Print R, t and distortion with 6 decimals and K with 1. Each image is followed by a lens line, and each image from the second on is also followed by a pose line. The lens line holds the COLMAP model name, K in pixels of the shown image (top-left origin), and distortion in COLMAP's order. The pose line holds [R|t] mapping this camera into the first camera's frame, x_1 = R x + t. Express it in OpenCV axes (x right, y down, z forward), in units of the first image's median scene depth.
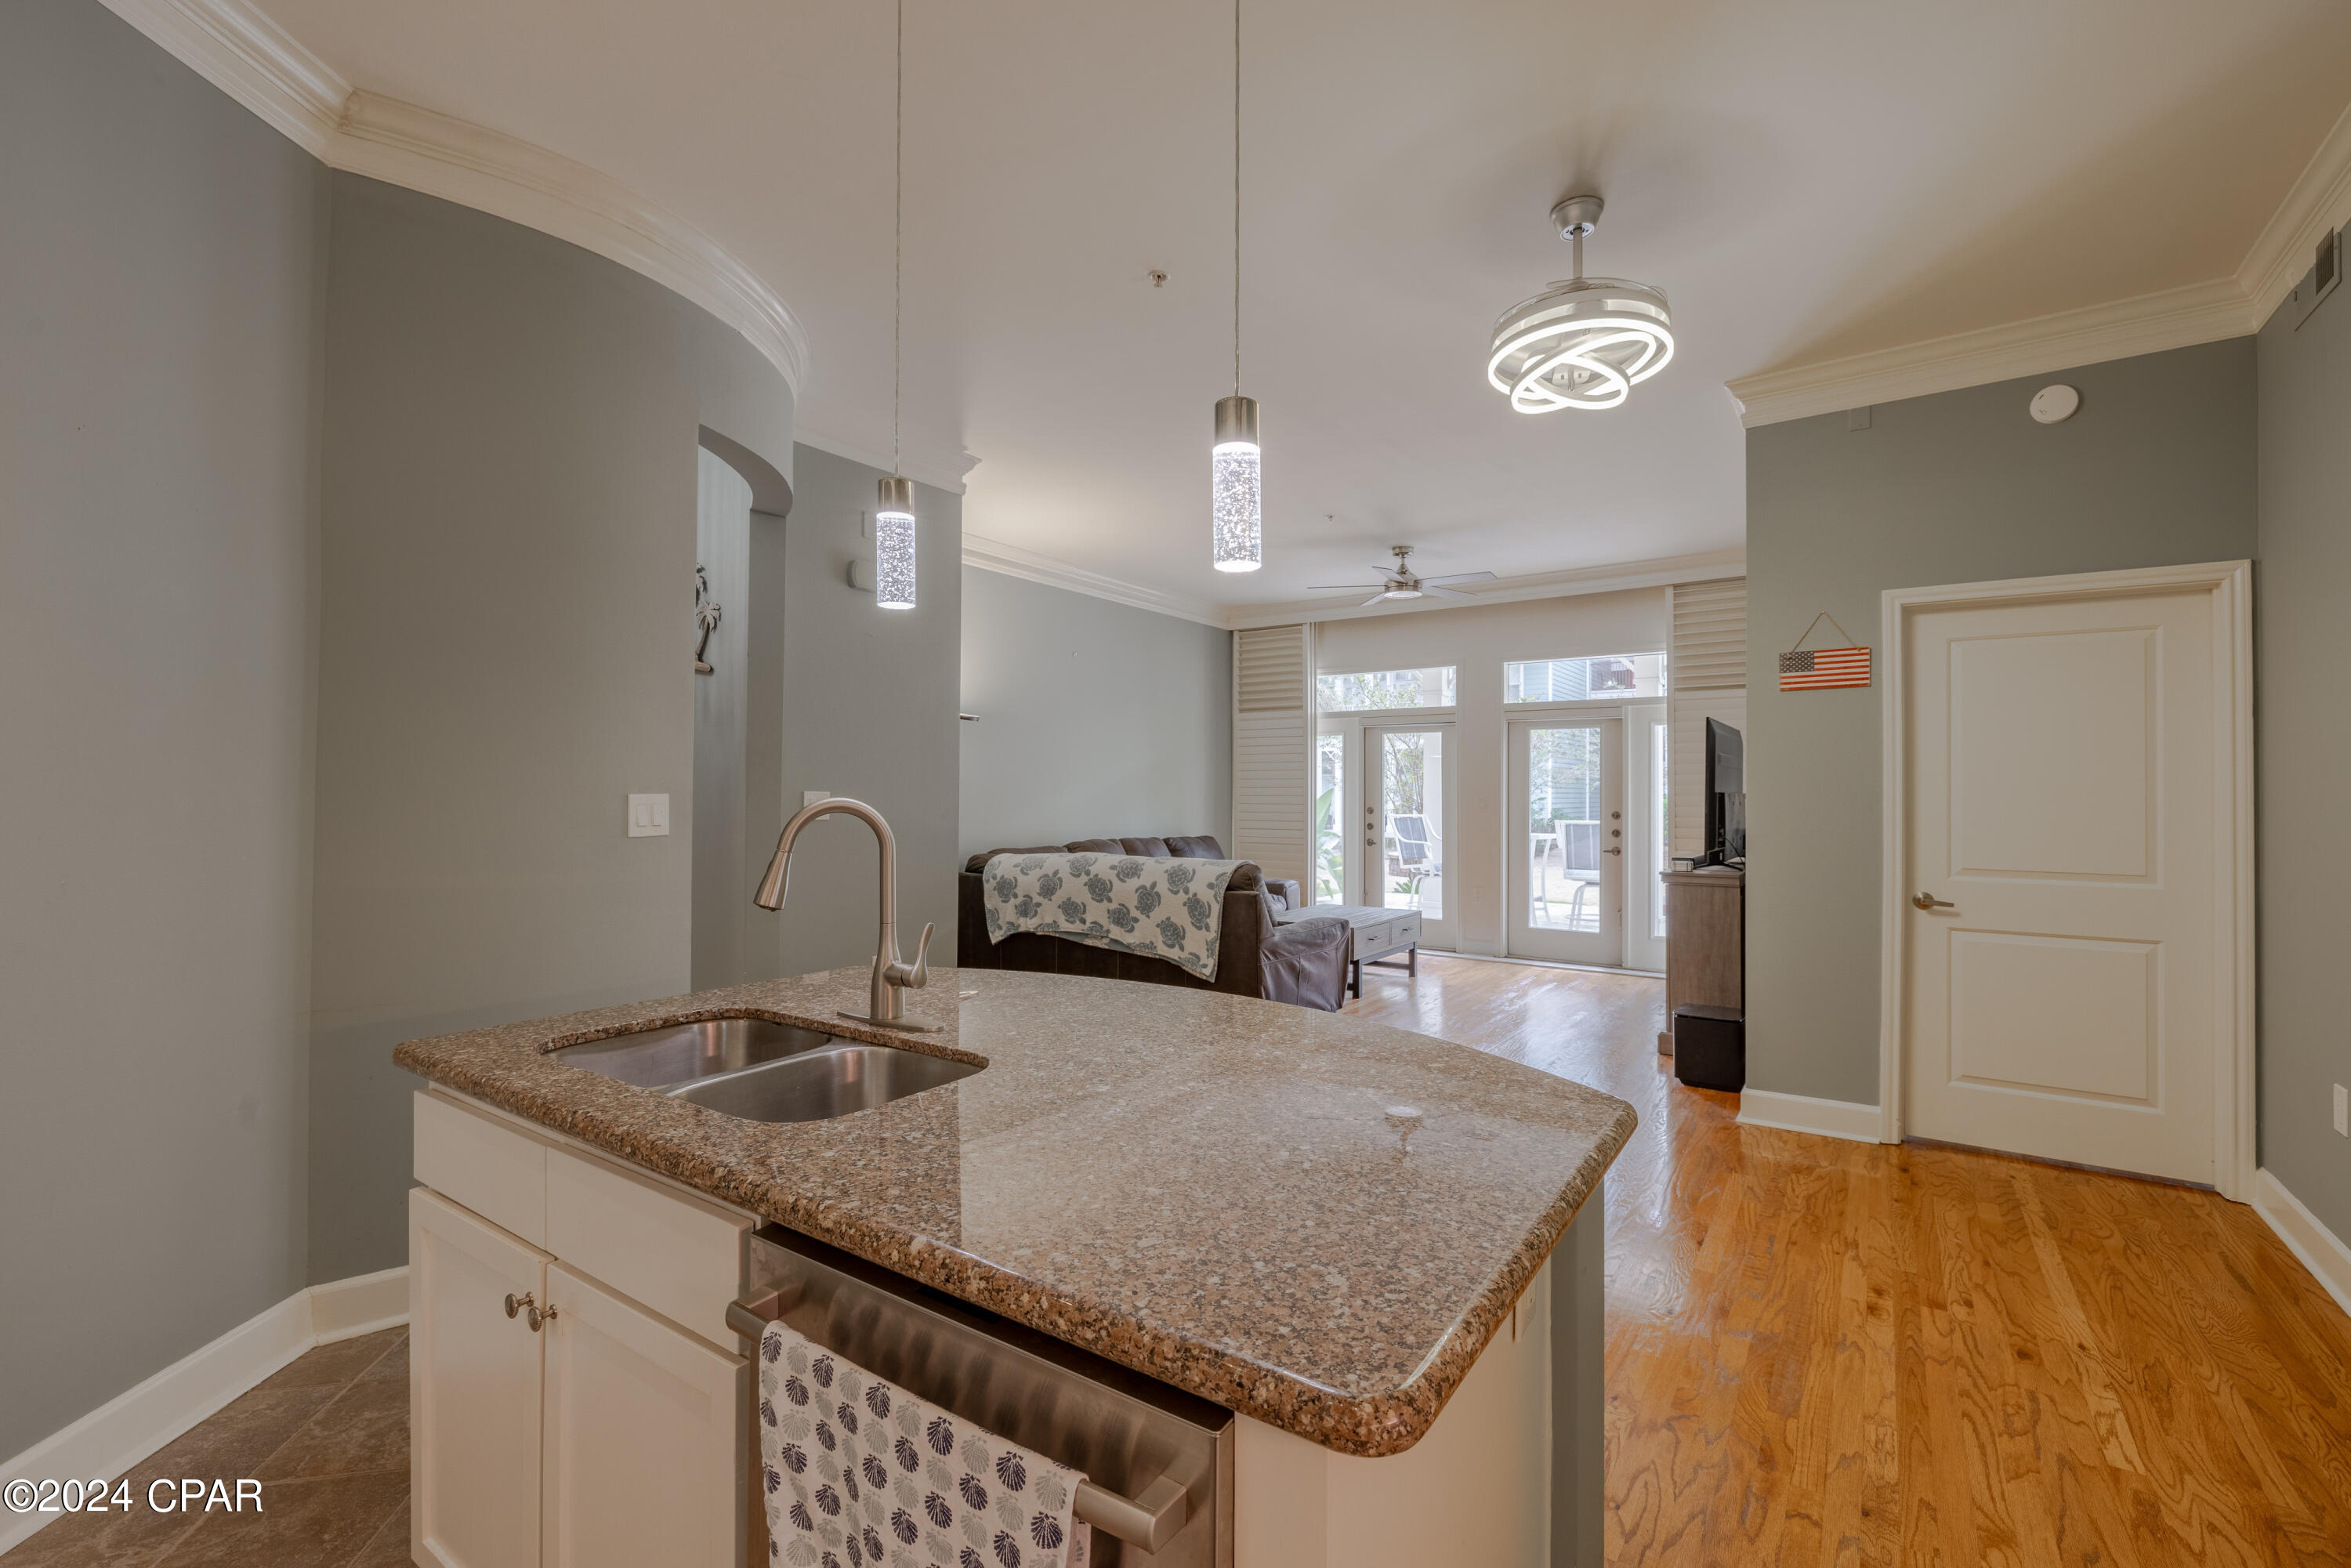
lens RADIAL K [[992.5, 0, 1192.4], [0, 992.5, 788.1], [0, 0, 1]] dist [-0.002368, 0.000498]
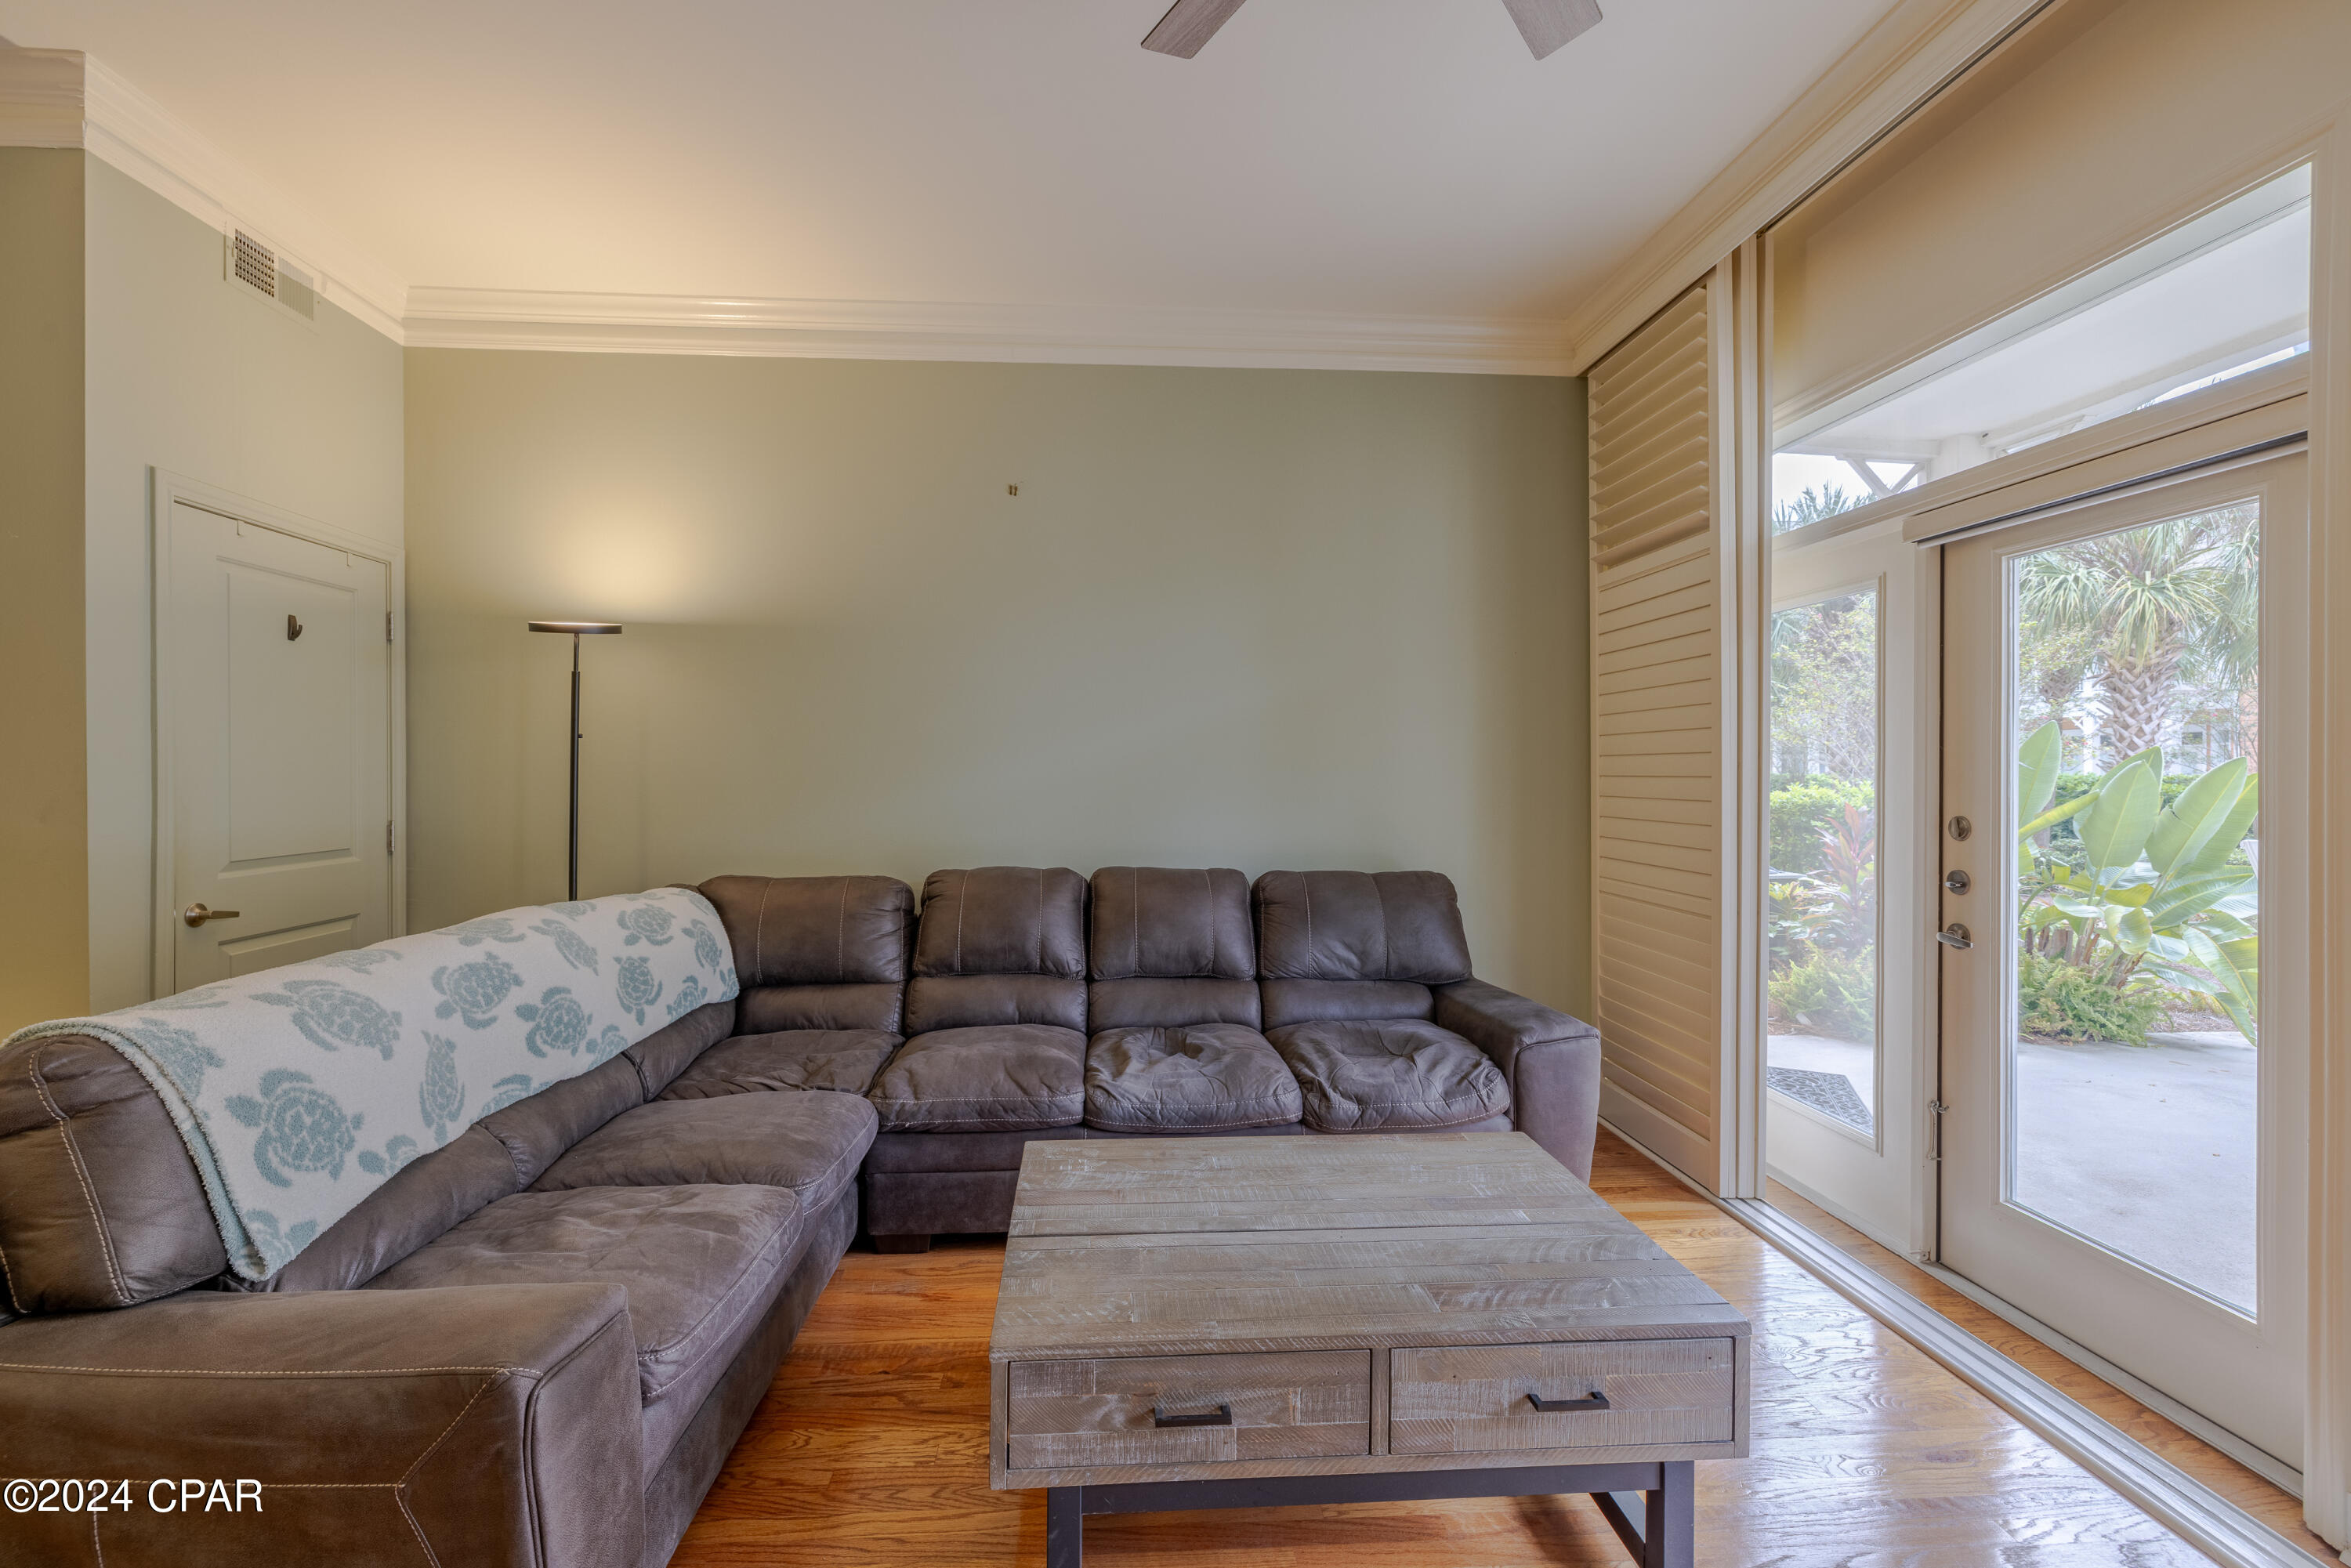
lens RADIAL K [[992.5, 0, 1121.6], [0, 992.5, 774.7], [0, 0, 1]] dist [-0.002368, 0.000498]
pose [[0.613397, -0.001585, -0.789773, 0.258590], [0.007126, 0.999968, 0.003527, 0.004371], [0.789742, -0.007791, 0.613389, 0.628112]]
